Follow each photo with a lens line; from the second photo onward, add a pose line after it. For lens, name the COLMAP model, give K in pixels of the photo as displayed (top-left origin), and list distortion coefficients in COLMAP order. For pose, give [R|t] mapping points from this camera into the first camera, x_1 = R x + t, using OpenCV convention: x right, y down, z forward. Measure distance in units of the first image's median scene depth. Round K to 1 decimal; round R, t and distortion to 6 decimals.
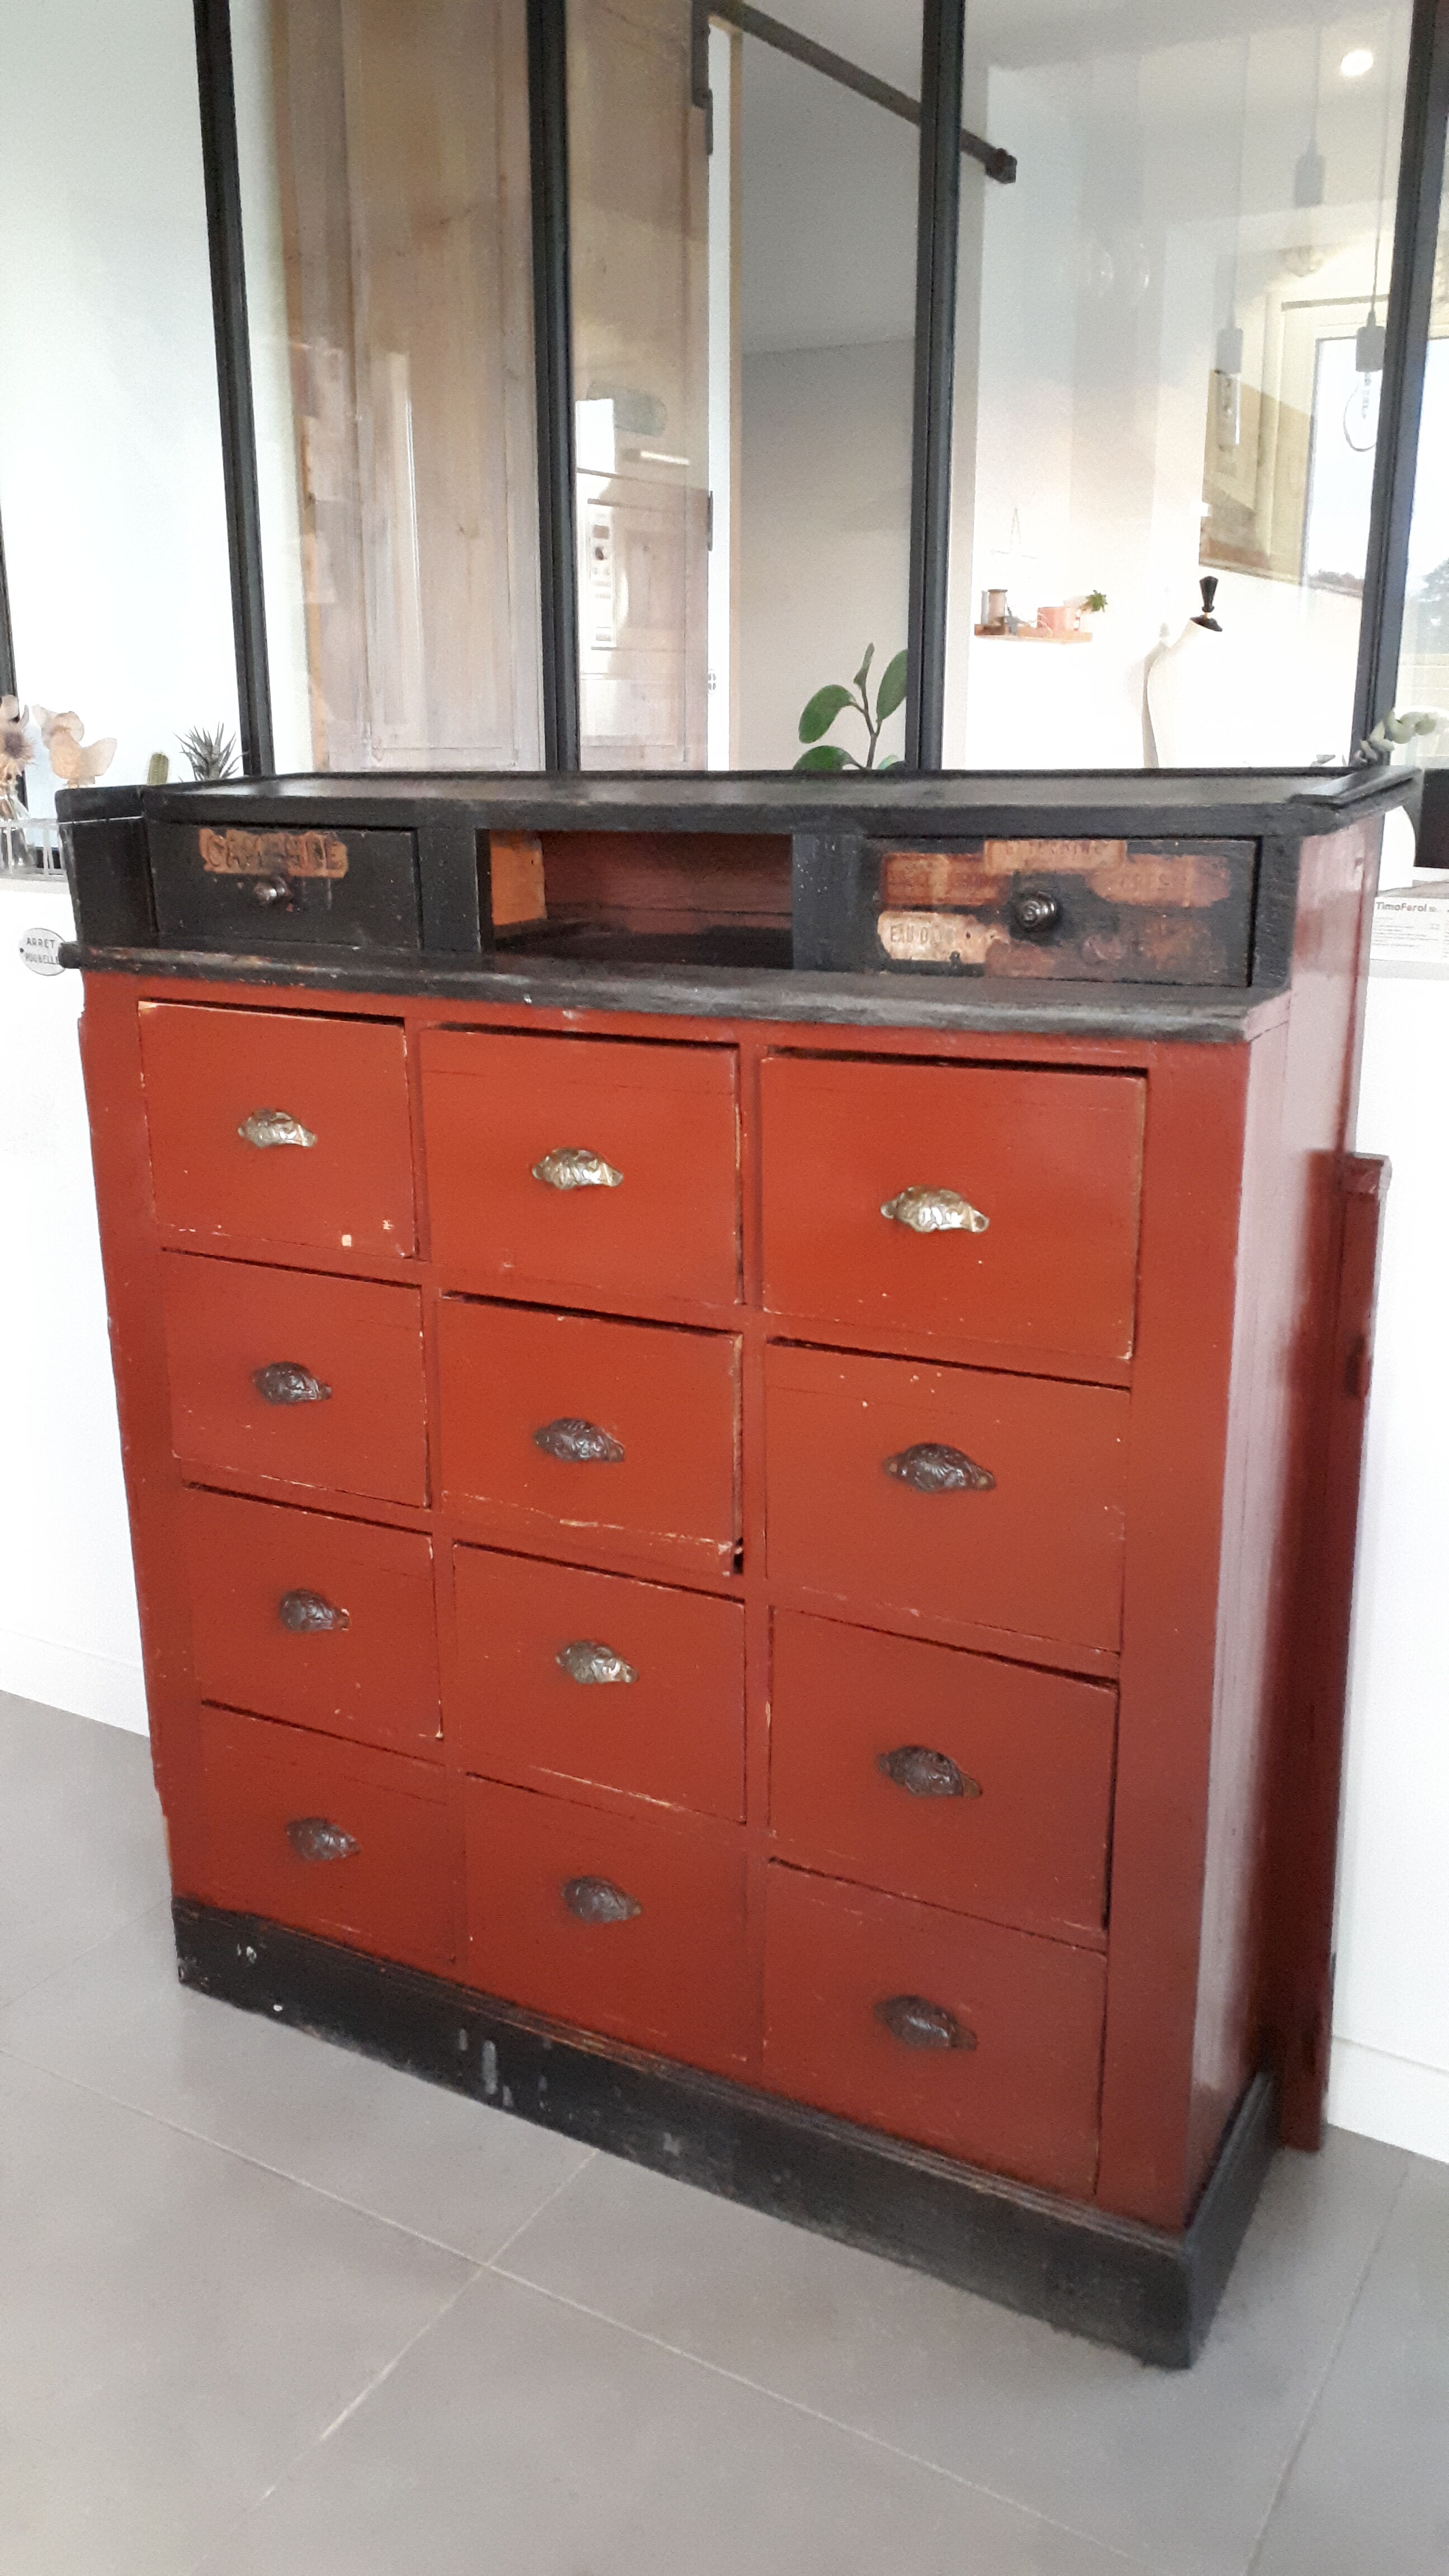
lens RADIAL K [[2124.3, 0, 724.5], [0, 2124.3, 1288.0], [0, 0, 1]] dist [0.118160, -0.264845]
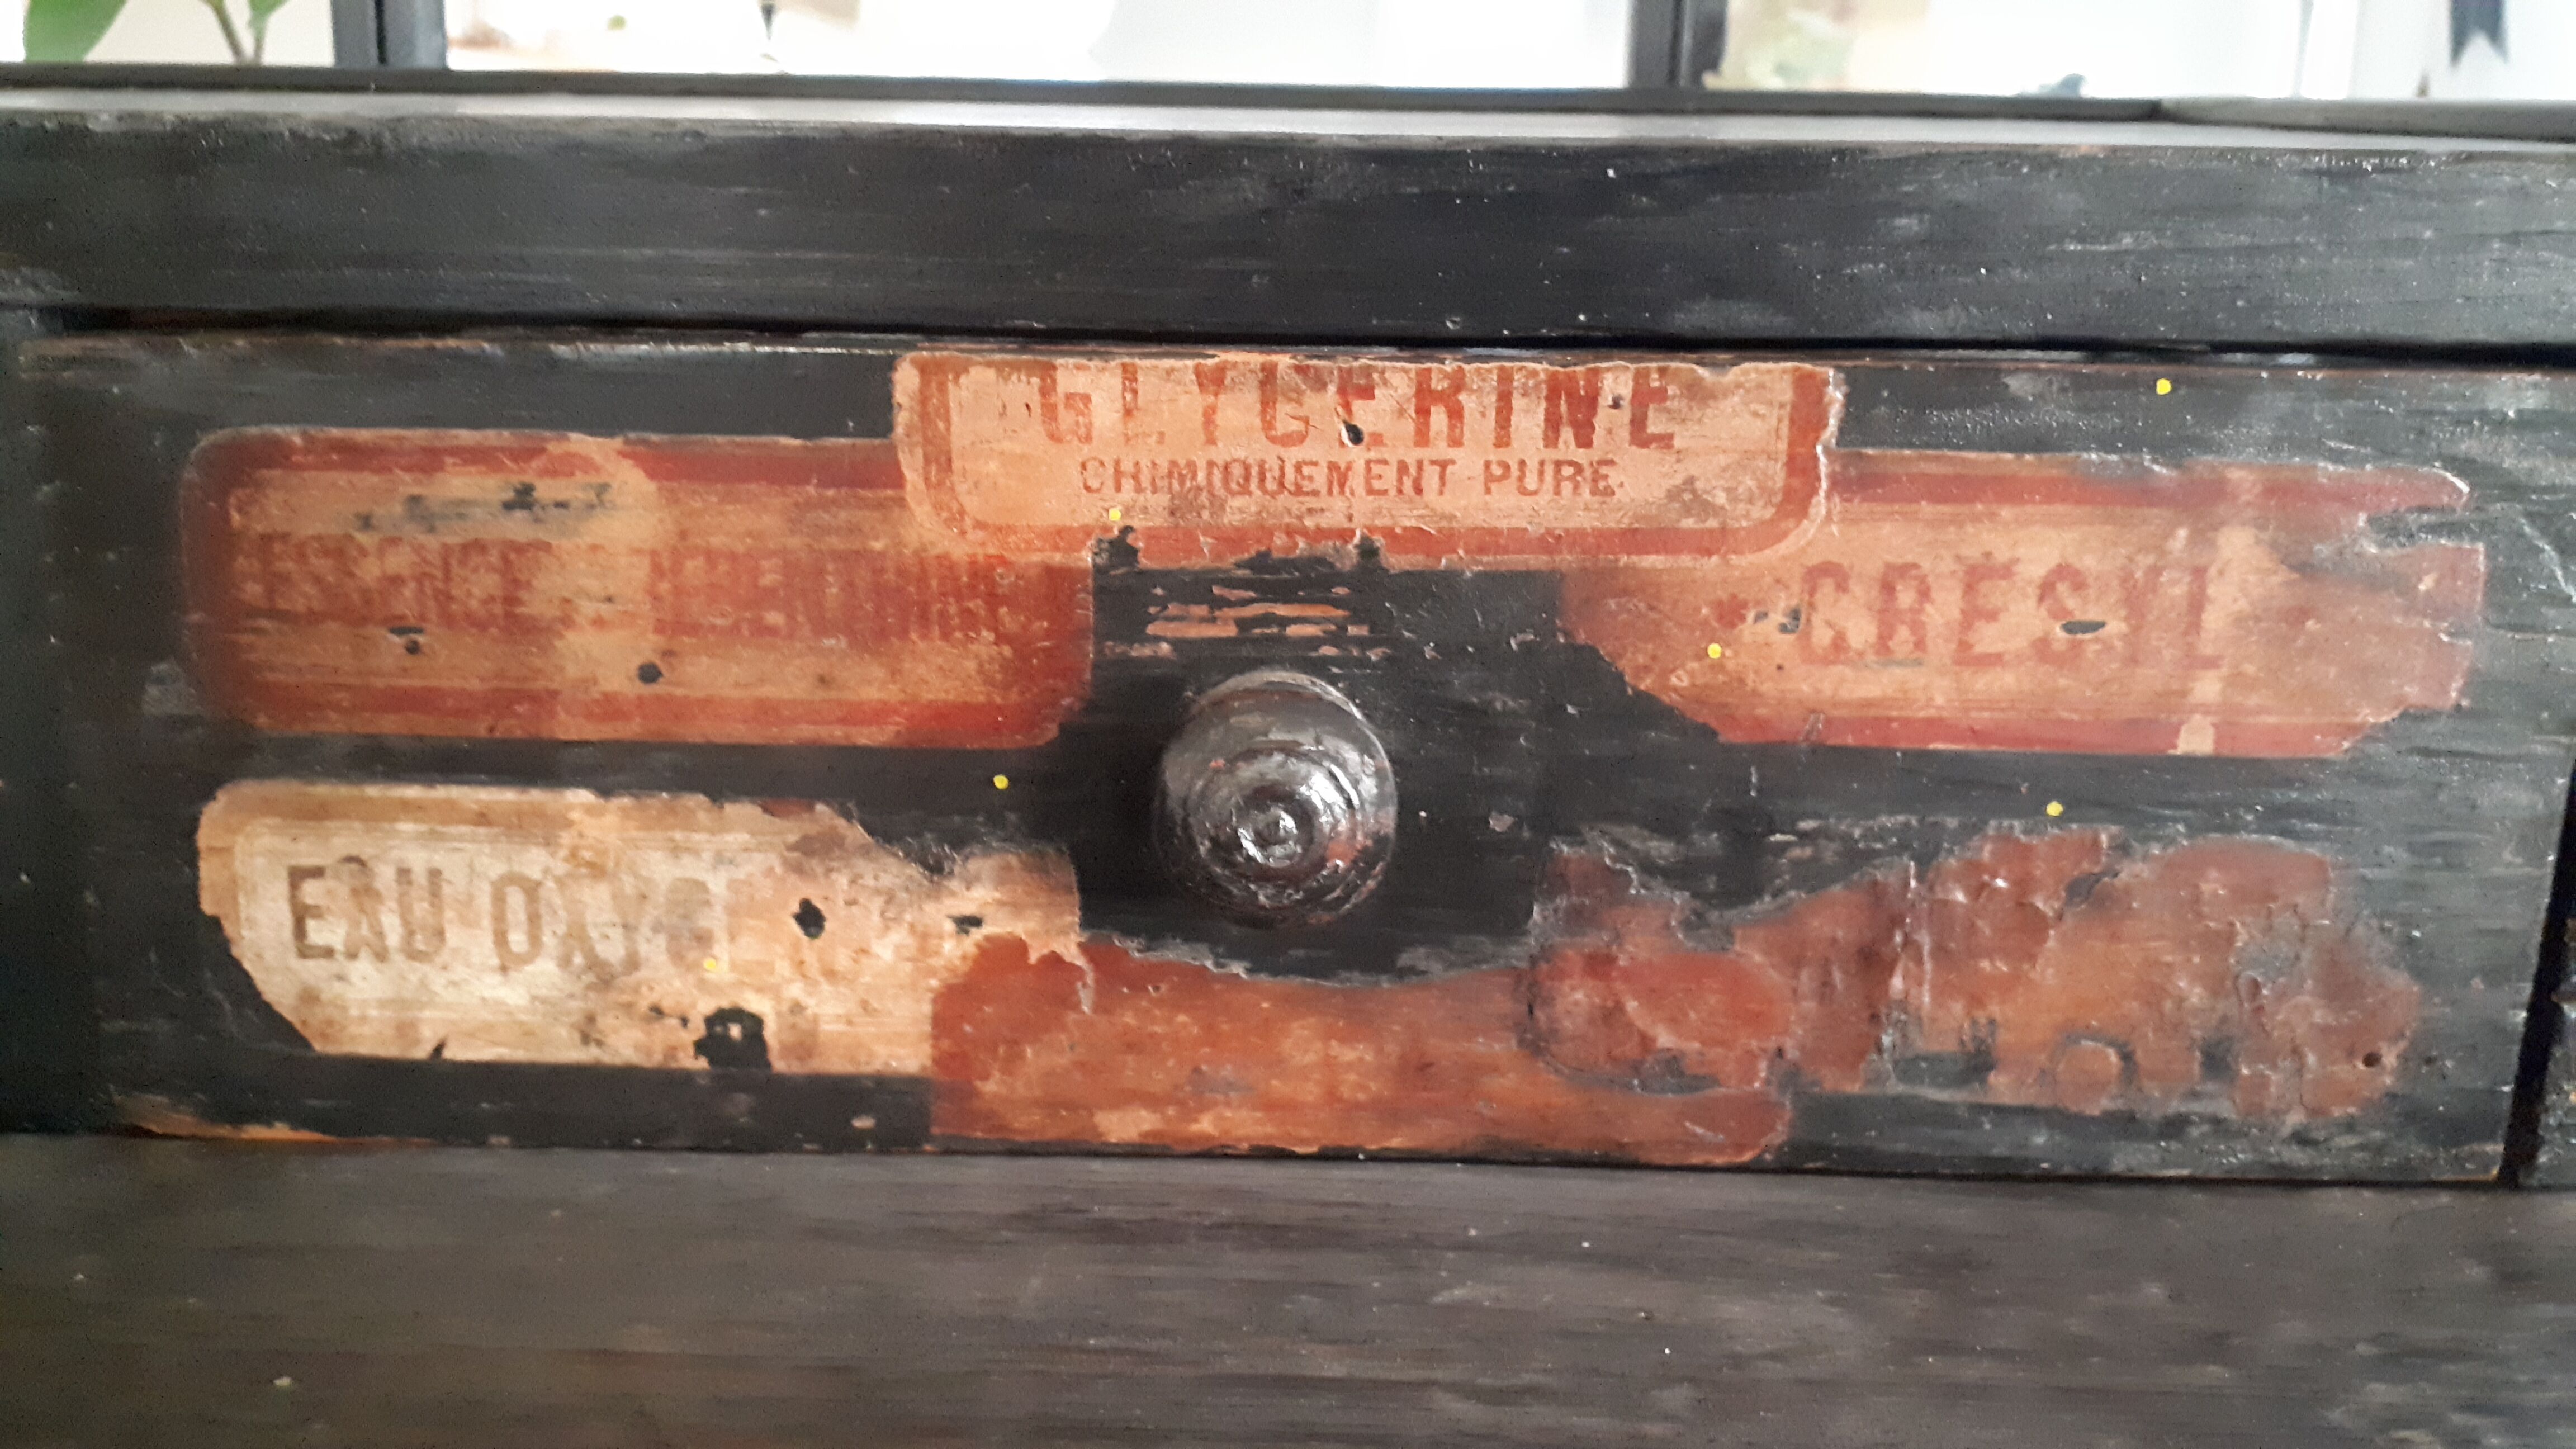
lens RADIAL K [[2124.3, 0, 1288.0], [0, 2124.3, 724.5], [0, 0, 1]] dist [0.118160, -0.264845]
pose [[0.876309, -0.081407, 0.474822, 0.067284], [0.091512, 0.995802, 0.001836, -0.172485], [-0.472979, 0.041843, 0.880080, 0.814339]]
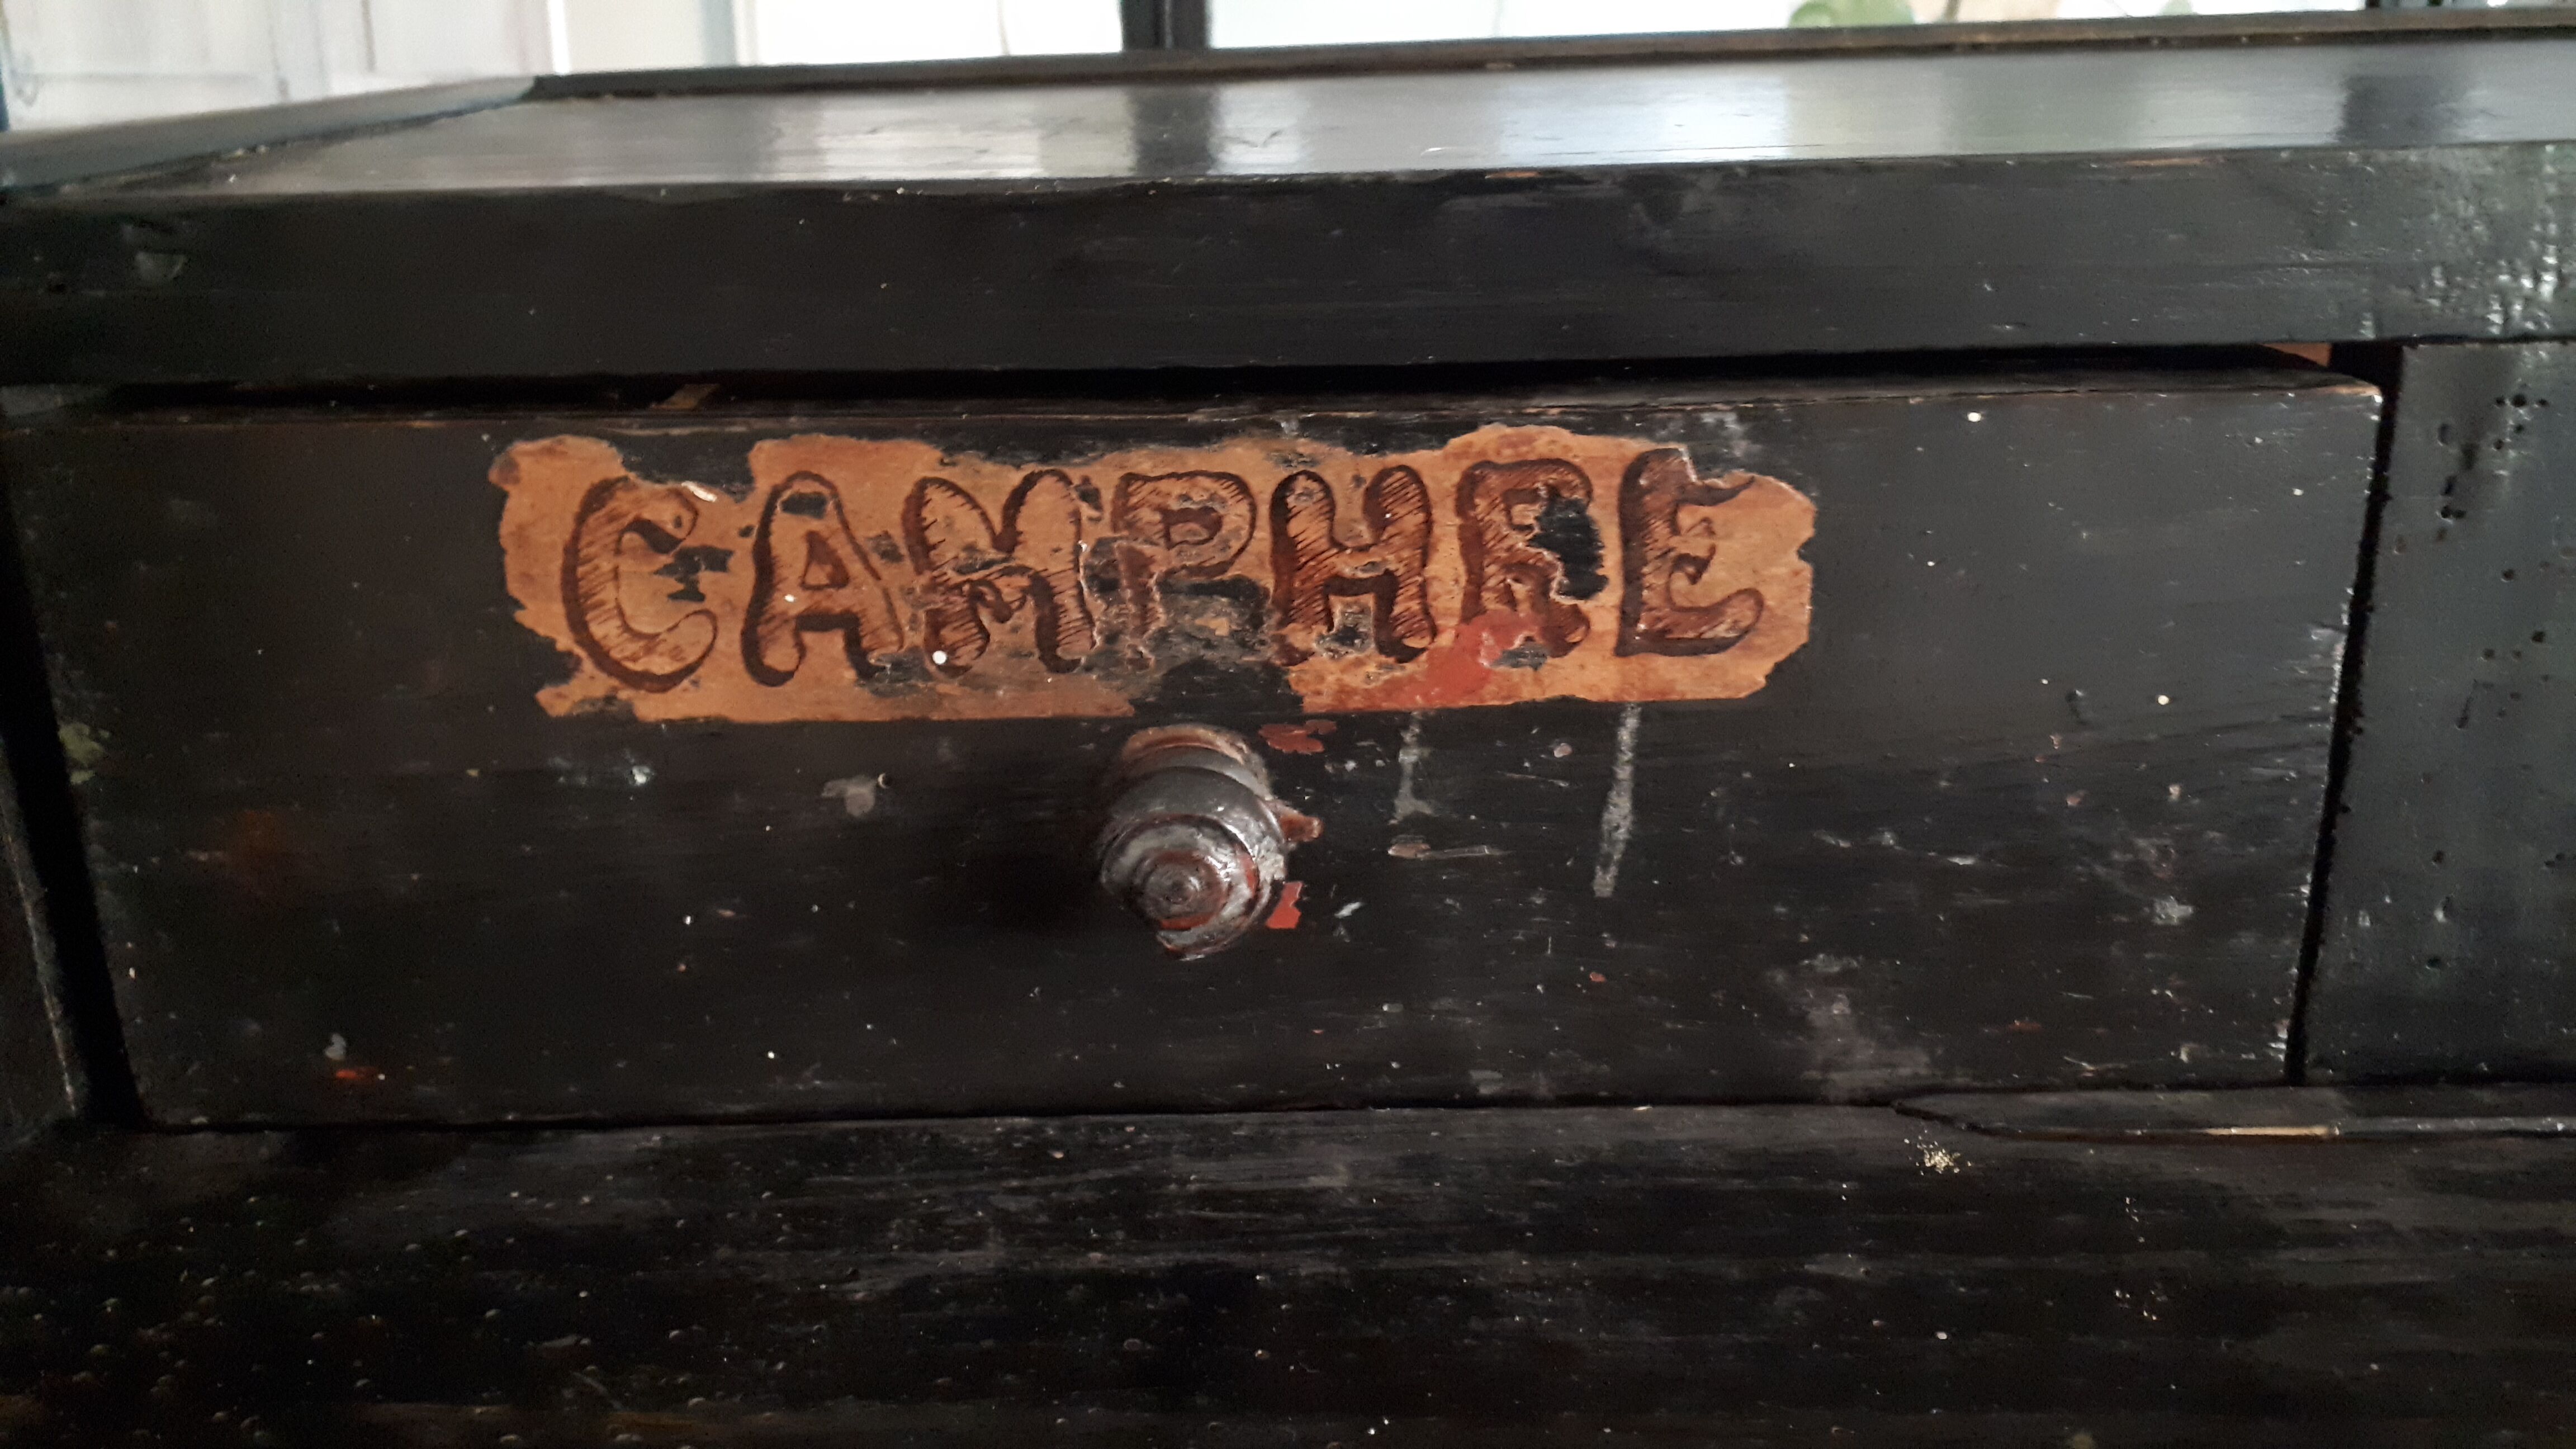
lens RADIAL K [[2124.3, 0, 1288.0], [0, 2124.3, 724.5], [0, 0, 1]] dist [0.118160, -0.264845]
pose [[0.868124, -0.160797, 0.469579, -0.318412], [0.140740, 0.986986, 0.077782, -0.236505], [-0.475976, -0.001436, 0.879457, 1.010729]]
